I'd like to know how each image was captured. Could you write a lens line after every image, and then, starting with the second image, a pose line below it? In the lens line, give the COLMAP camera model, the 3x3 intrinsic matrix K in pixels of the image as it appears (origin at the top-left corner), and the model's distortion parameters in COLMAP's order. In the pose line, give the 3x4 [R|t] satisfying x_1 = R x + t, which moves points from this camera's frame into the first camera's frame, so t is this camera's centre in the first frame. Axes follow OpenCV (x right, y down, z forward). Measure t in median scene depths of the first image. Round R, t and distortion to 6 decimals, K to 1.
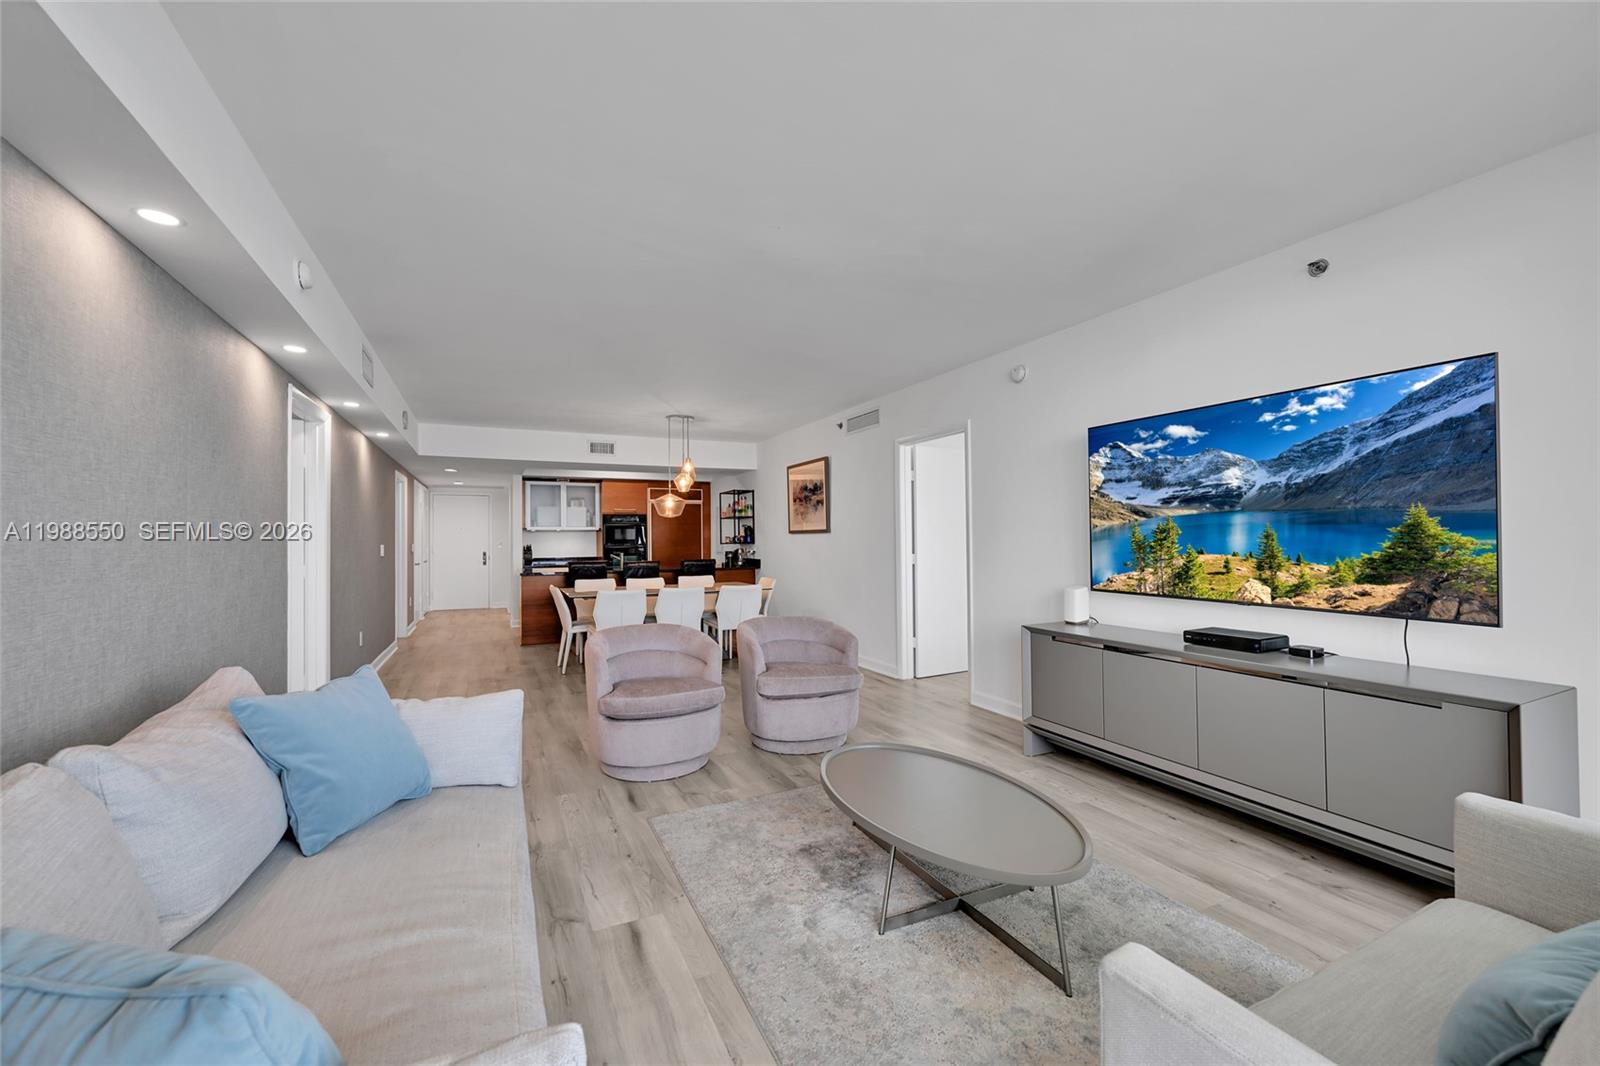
lens RADIAL K [[628.3, 0, 794.3], [0, 628.3, 535.5], [0, 0, 1]] dist [-0.006072, 0.000421]
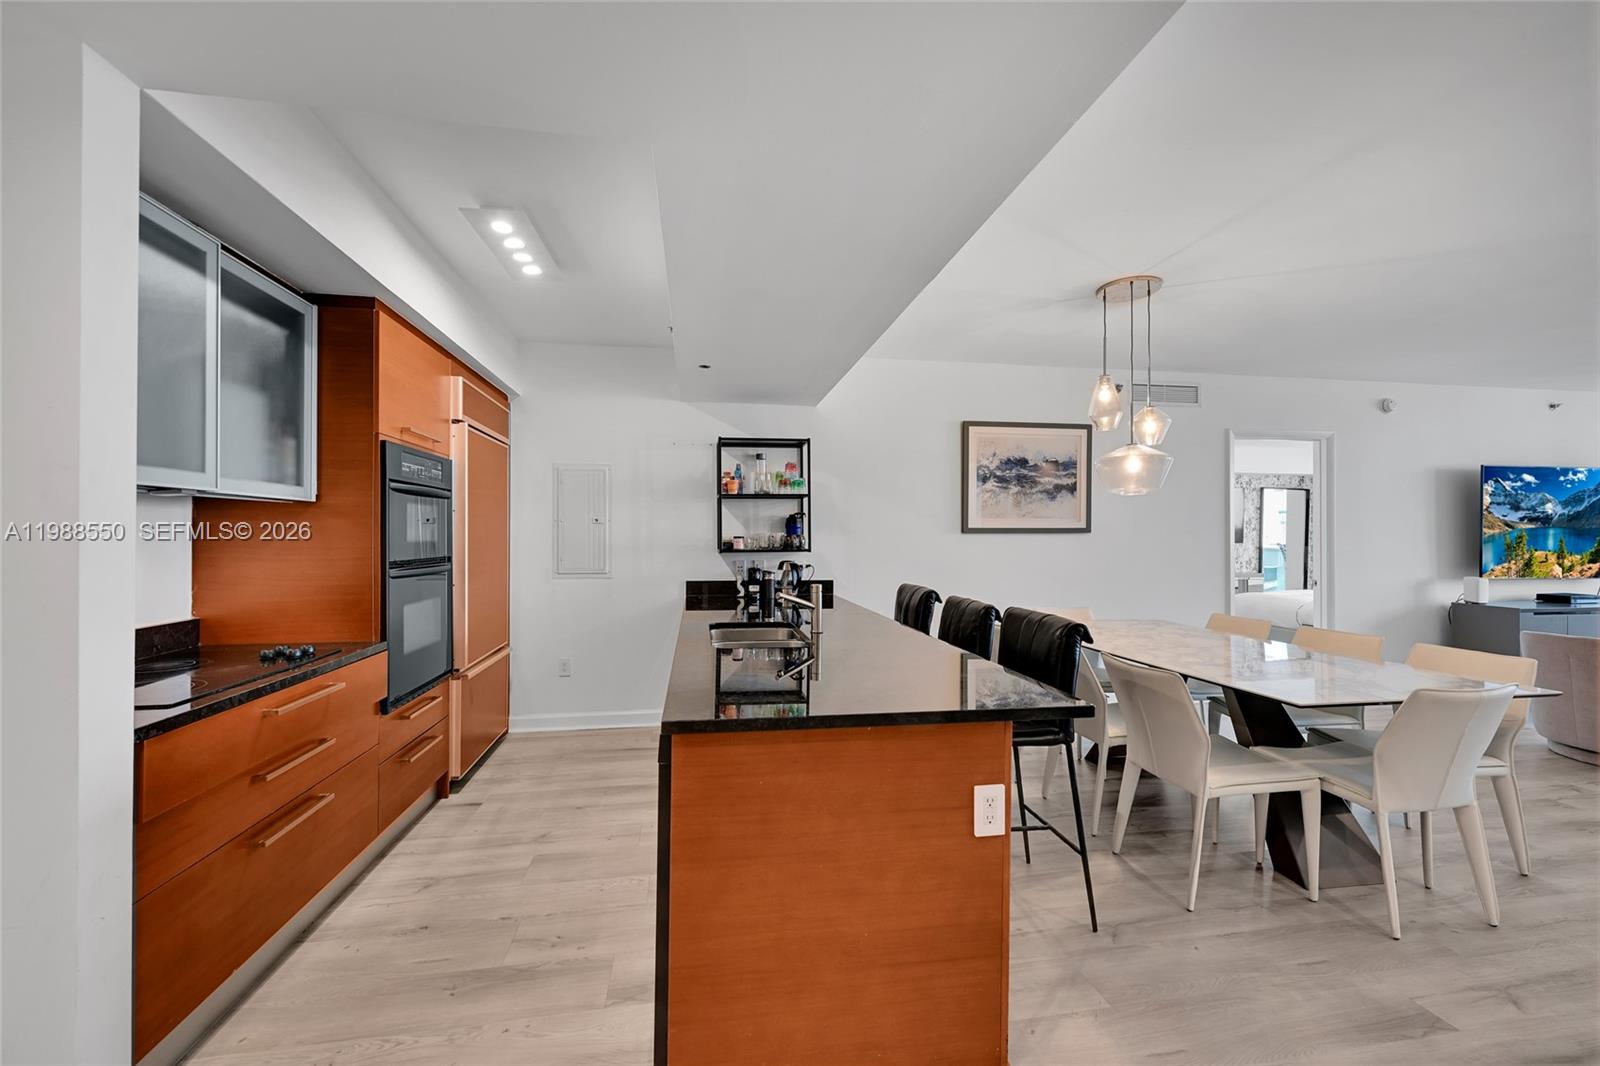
lens RADIAL K [[633.5, 0, 796.1], [0, 633.5, 533.6], [0, 0, 1]] dist [0.000347, -0.000018]
pose [[0.281768, 0.016672, 0.959338, -1.618155], [-0.007508, 0.999857, -0.015171, 0.023504], [-0.959453, -0.002928, 0.281852, 2.485402]]
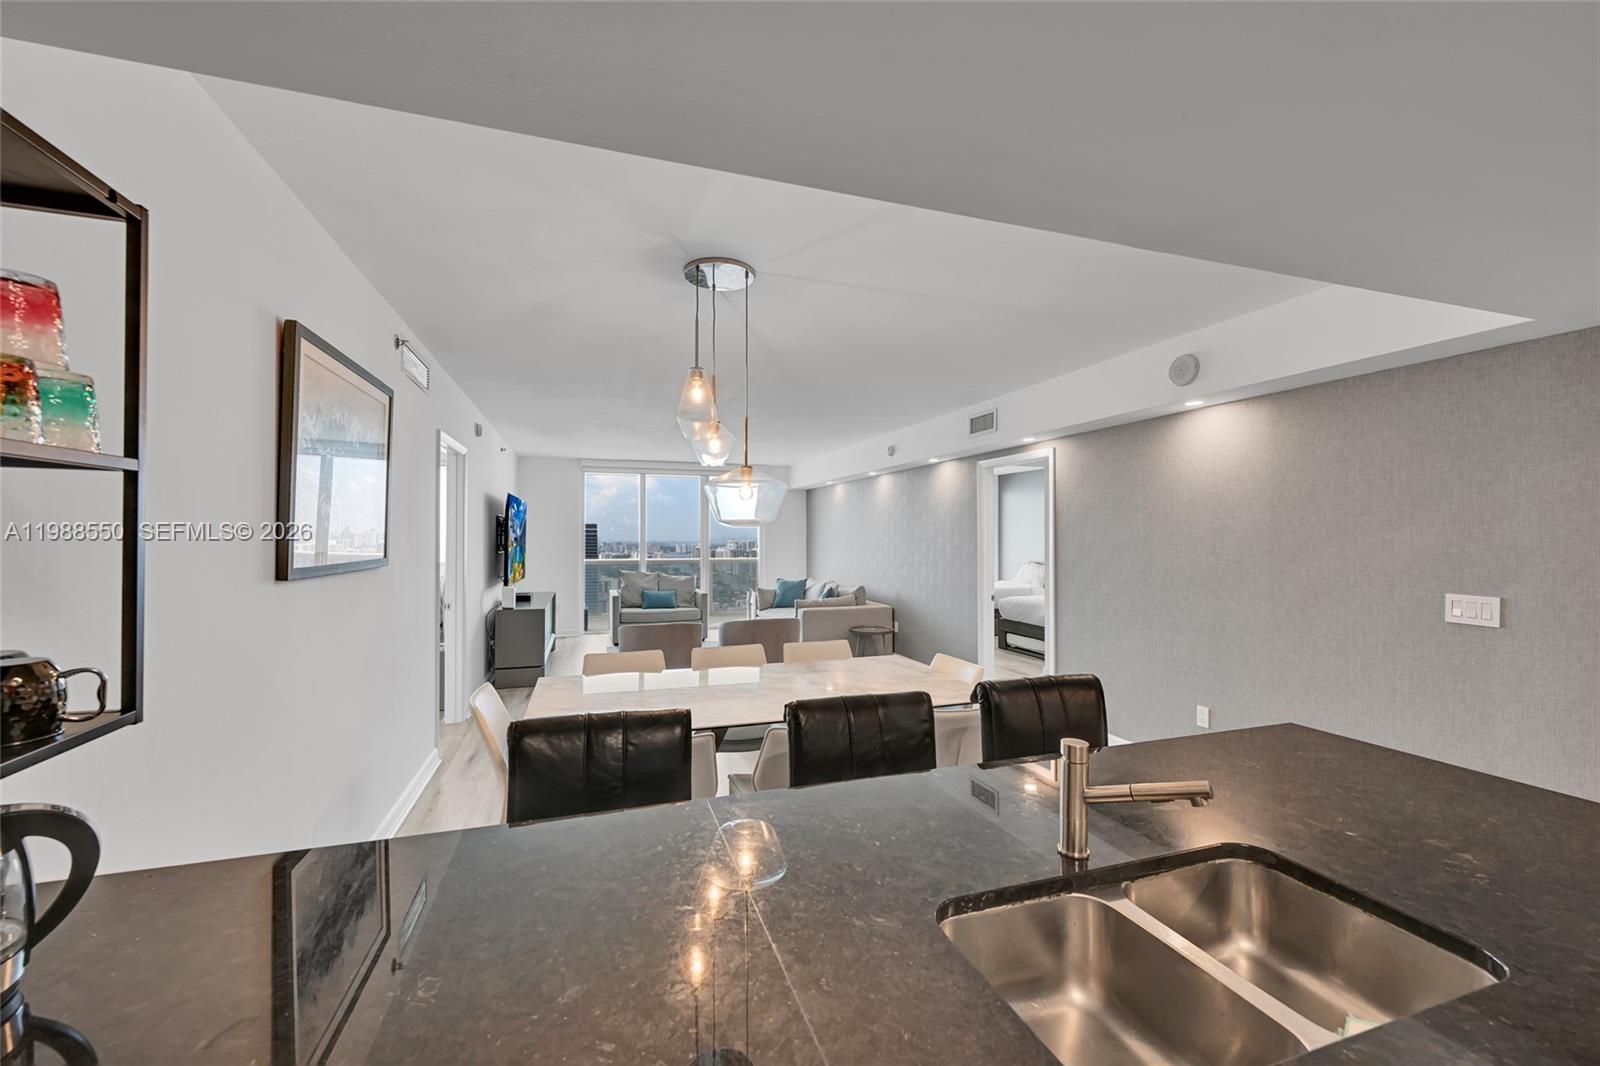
lens RADIAL K [[633.5, 0, 796.1], [0, 633.5, 533.6], [0, 0, 1]] dist [0.000347, -0.000018]
pose [[-0.992018, 0.013118, 0.125414, -0.624920], [0.012038, 0.999884, -0.009365, -0.042508], [-0.125522, -0.007781, -0.992060, 3.124604]]
